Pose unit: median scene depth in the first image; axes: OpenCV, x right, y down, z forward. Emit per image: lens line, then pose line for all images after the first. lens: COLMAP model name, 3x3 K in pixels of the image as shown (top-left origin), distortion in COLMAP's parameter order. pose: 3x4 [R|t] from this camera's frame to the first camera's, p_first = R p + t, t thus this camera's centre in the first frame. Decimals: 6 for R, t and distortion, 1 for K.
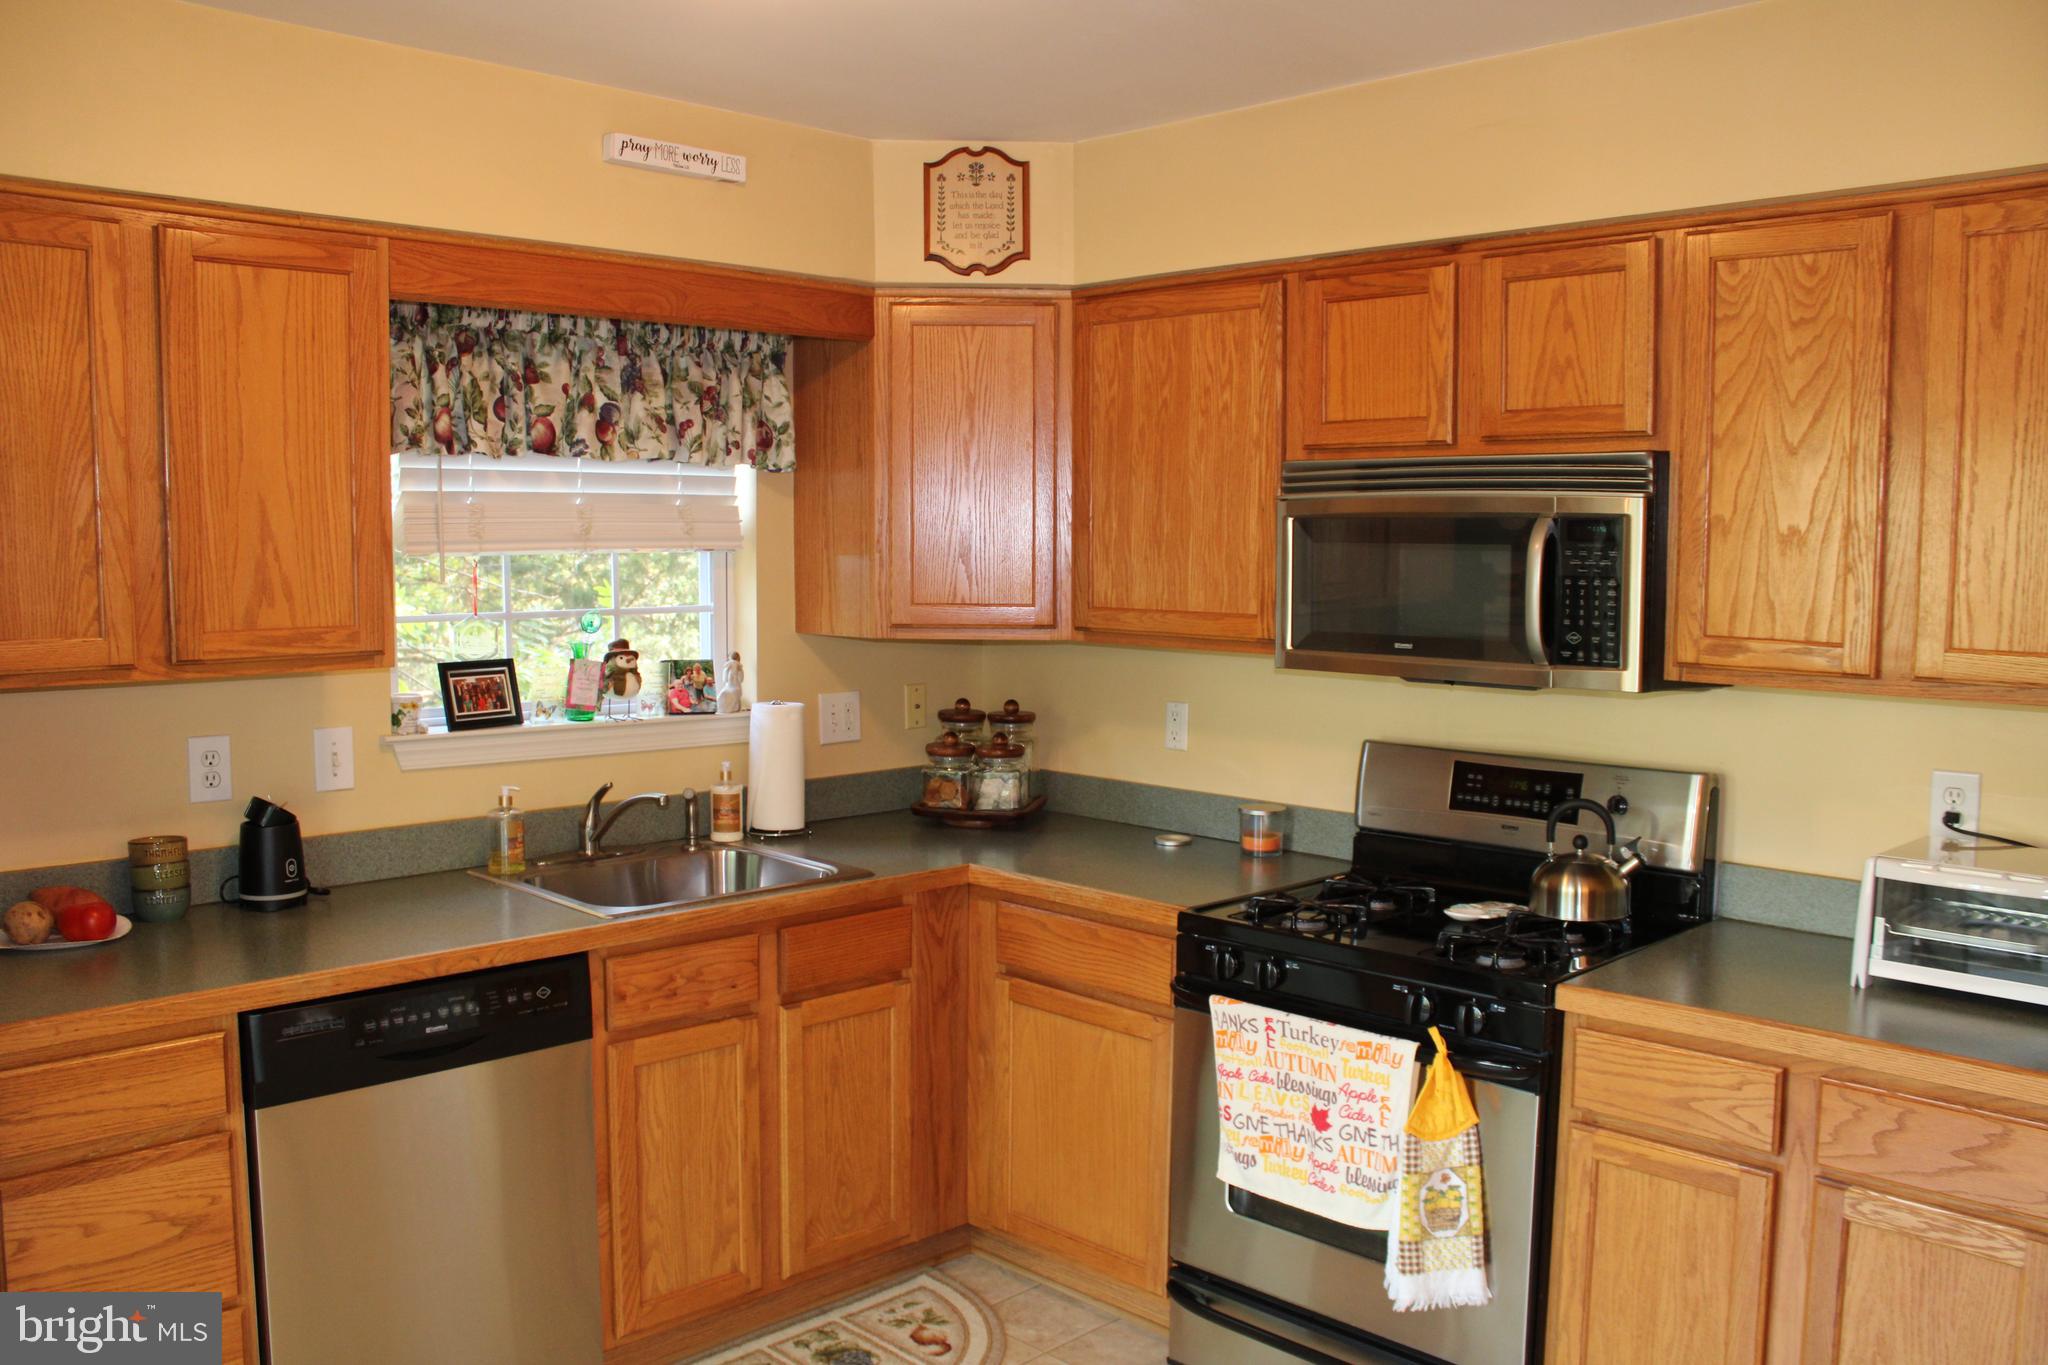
lens RADIAL K [[1711.4, 0, 1024.7], [0, 1711.4, 702.0], [0, 0, 1]] dist [-0.165149, 0.148807]
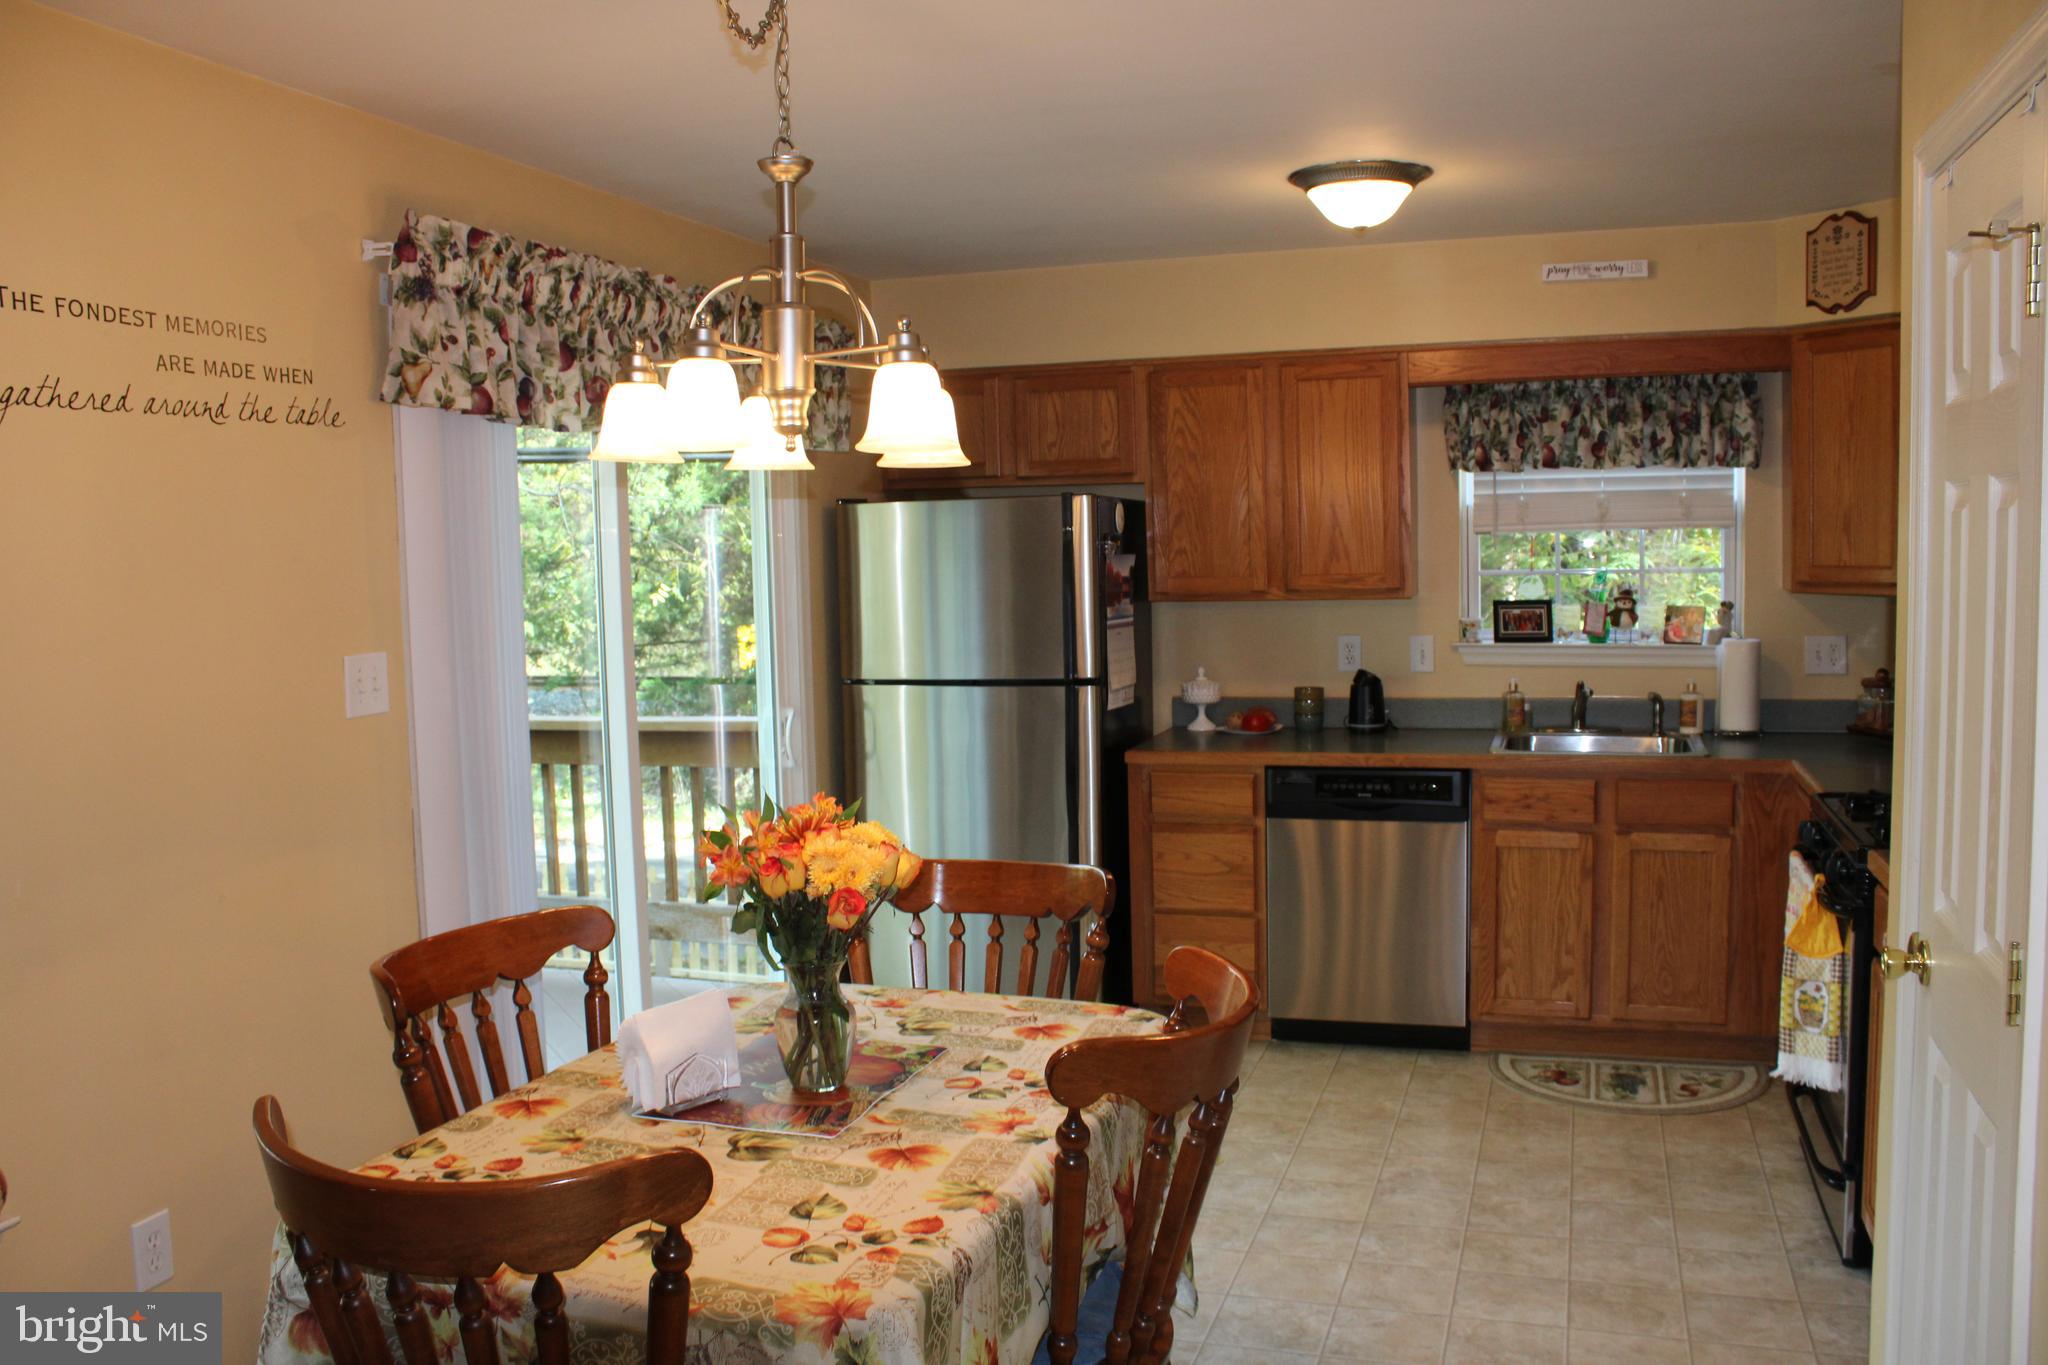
lens RADIAL K [[1711.4, 0, 1024.7], [0, 1711.4, 702.0], [0, 0, 1]] dist [-0.165149, 0.148807]
pose [[0.453596, 0.066932, -0.888690, 0.958474], [-0.055485, 0.997362, 0.046797, 0.025154], [0.889478, 0.028082, 0.456113, -0.146317]]
